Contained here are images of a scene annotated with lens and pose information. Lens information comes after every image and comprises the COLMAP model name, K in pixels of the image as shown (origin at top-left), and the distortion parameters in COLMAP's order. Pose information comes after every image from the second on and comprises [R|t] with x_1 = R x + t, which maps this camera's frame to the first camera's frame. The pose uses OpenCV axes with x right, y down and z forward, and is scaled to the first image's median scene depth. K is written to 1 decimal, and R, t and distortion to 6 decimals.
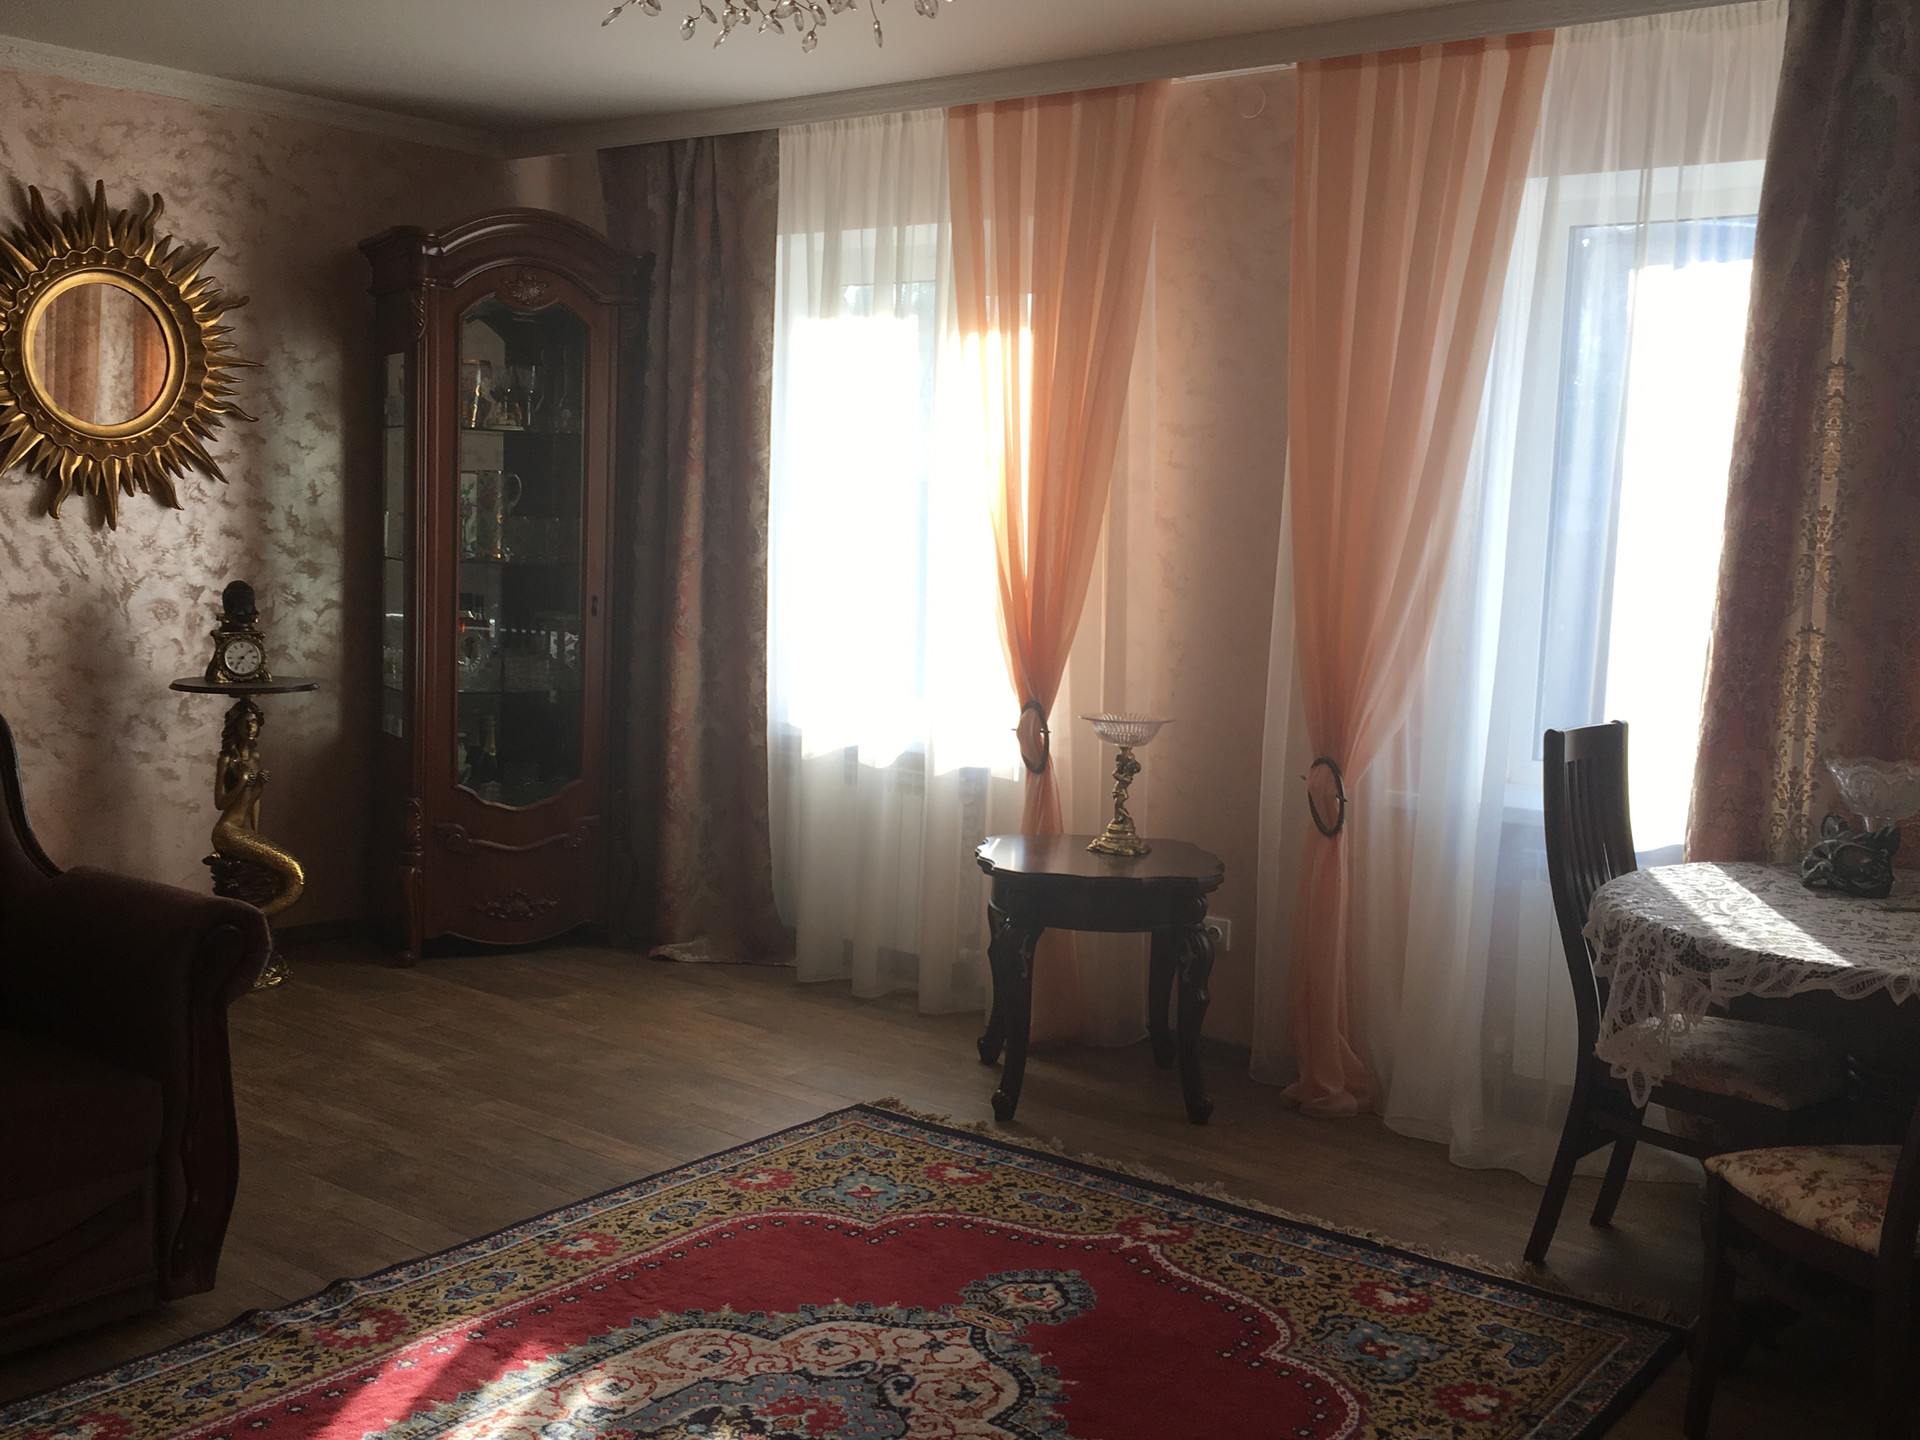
lens RADIAL K [[1999.8, 0, 966.2], [0, 1999.8, 706.9], [0, 0, 1]] dist [0.062198, -0.102291]
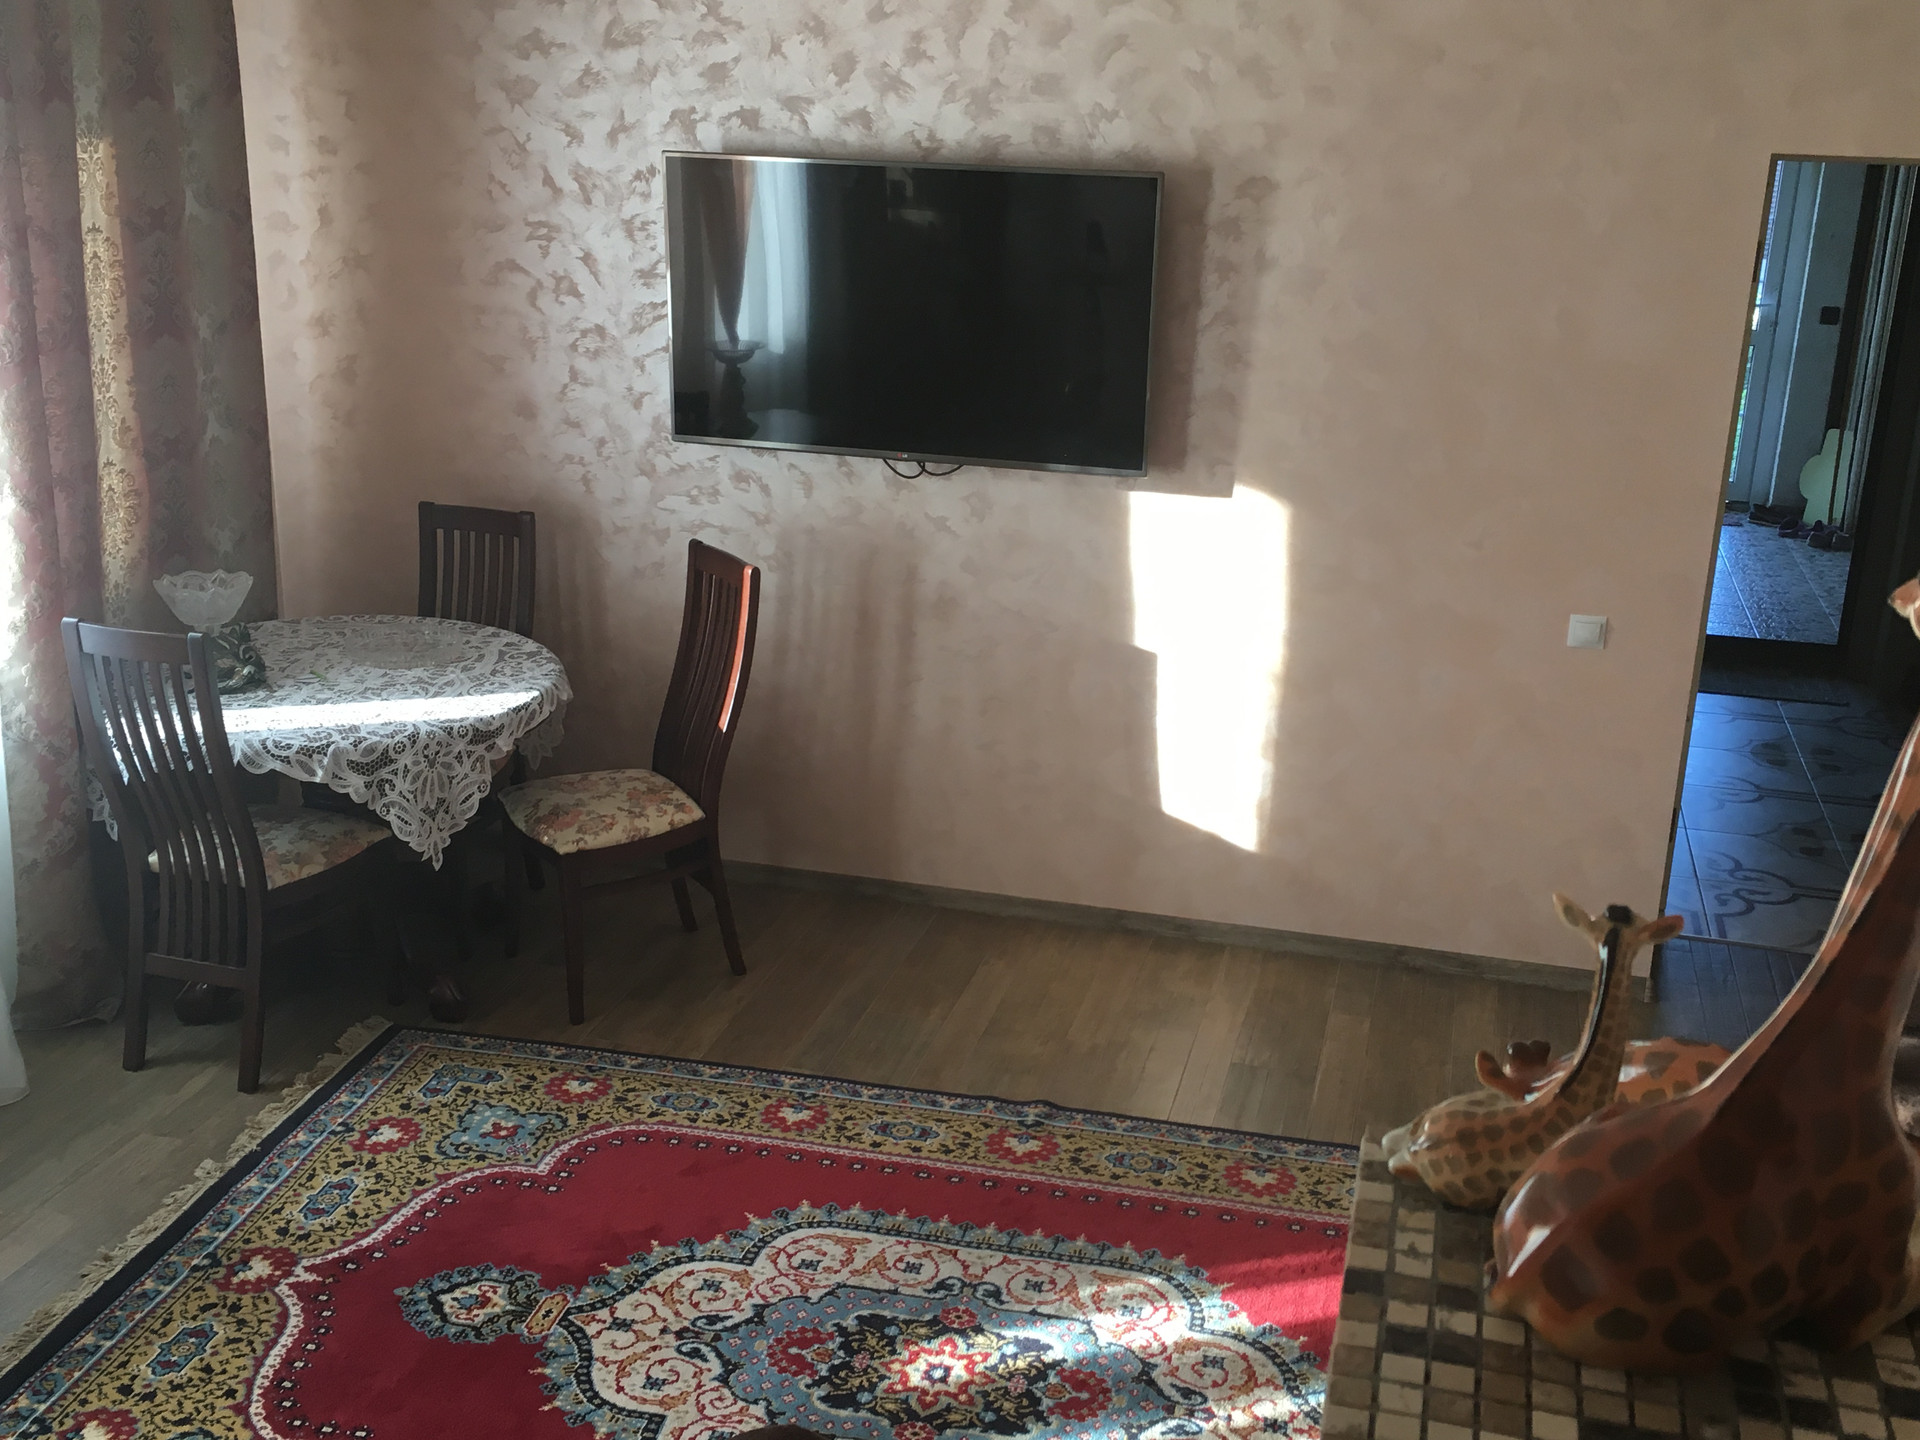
lens RADIAL K [[1999.8, 0, 966.2], [0, 1999.8, 706.9], [0, 0, 1]] dist [0.062198, -0.102291]
pose [[-0.417856, -0.322211, 0.849457, -0.874445], [0.049515, 0.925530, 0.375423, -0.368509], [-0.907163, 0.198933, -0.370784, 1.143268]]
